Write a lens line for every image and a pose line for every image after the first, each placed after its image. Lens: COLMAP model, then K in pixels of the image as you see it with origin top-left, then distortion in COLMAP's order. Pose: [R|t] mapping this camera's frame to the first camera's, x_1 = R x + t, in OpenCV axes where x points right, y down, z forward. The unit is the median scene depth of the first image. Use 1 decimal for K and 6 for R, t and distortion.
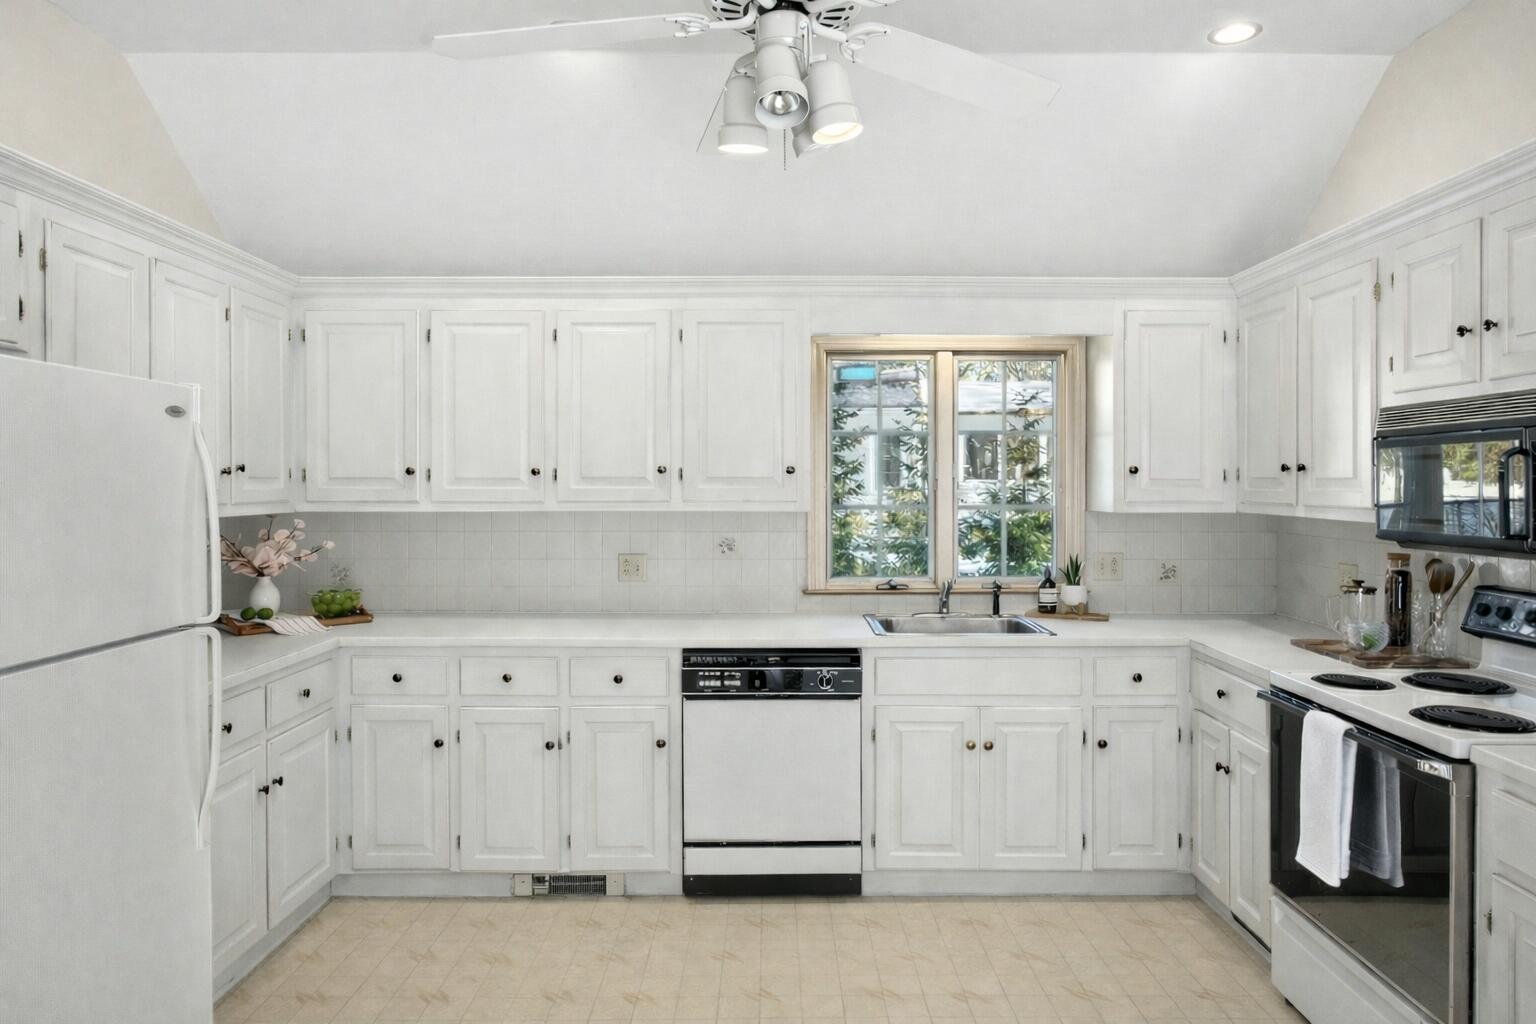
lens RADIAL K [[973.1, 0, 770.9], [0, 973.1, 501.3], [0, 0, 1]] dist [-0.009676, 0.000809]
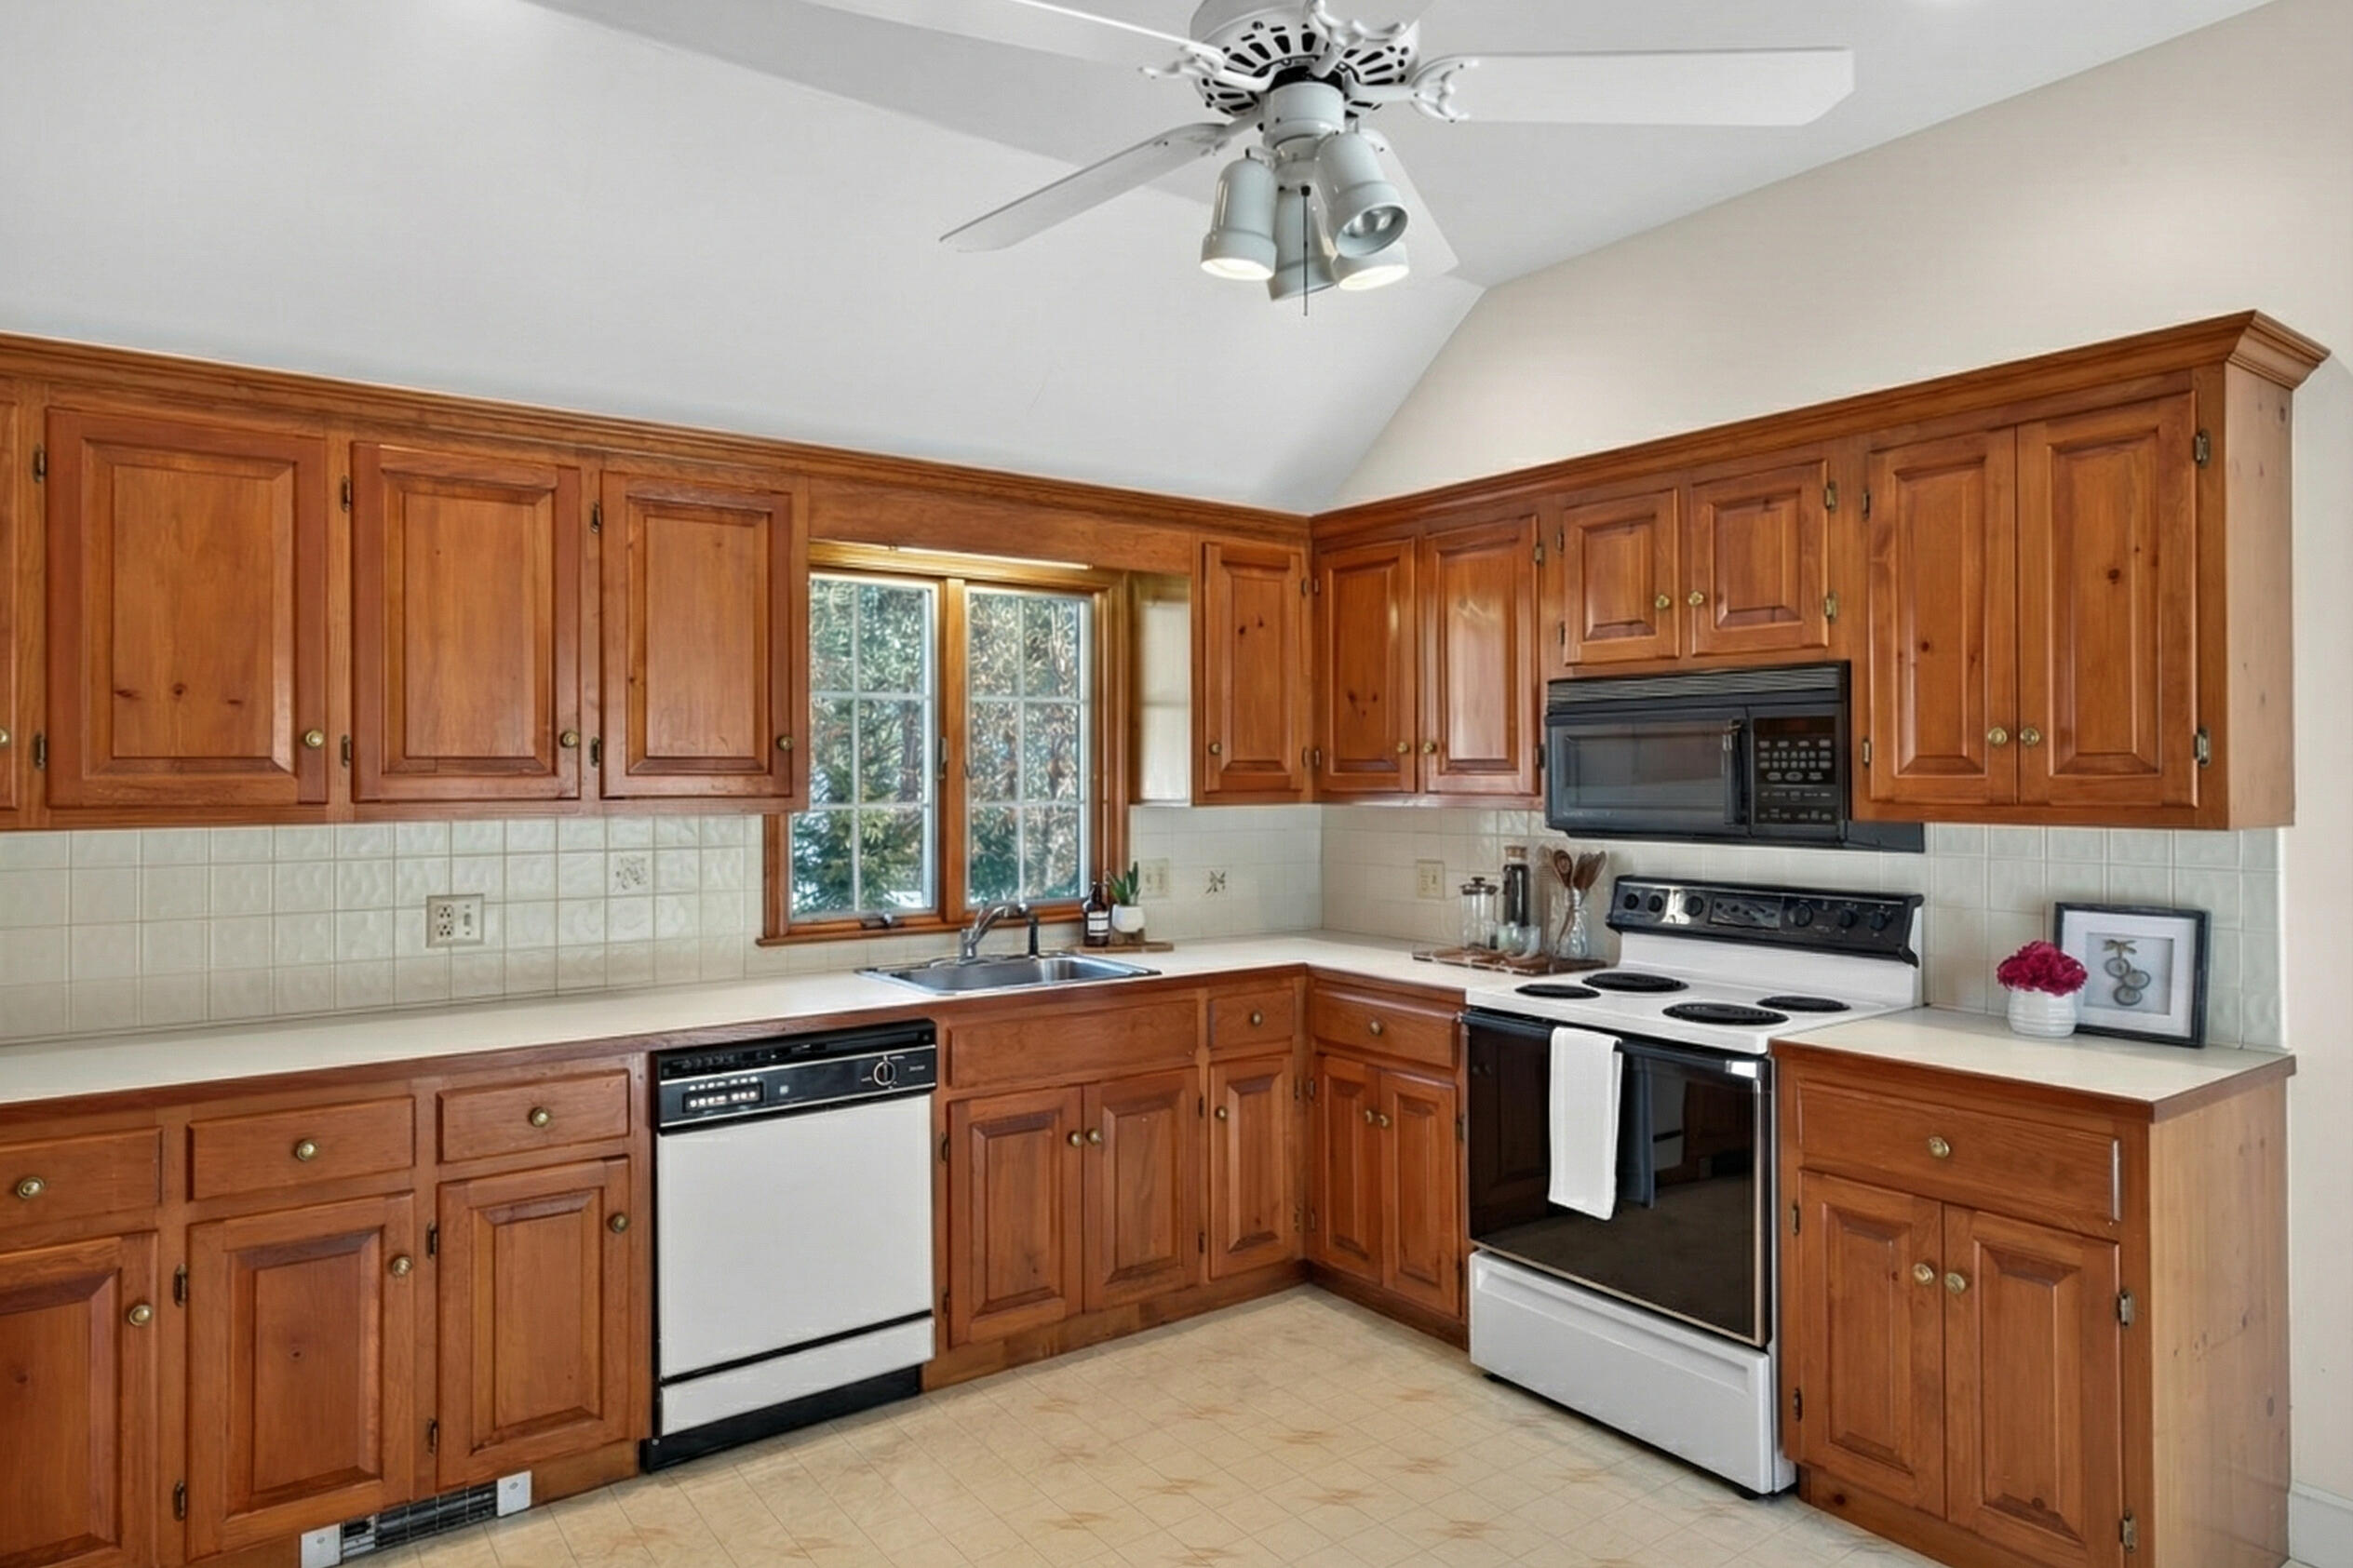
lens RADIAL K [[1399.5, 0, 1195.6], [0, 1399.5, 772.3], [0, 0, 1]] dist [0.005742, -0.001034]
pose [[0.807127, -0.002700, 0.590372, -0.332561], [0.011900, 0.999861, -0.011696, -0.003008], [-0.590258, 0.016465, 0.807047, 0.119429]]
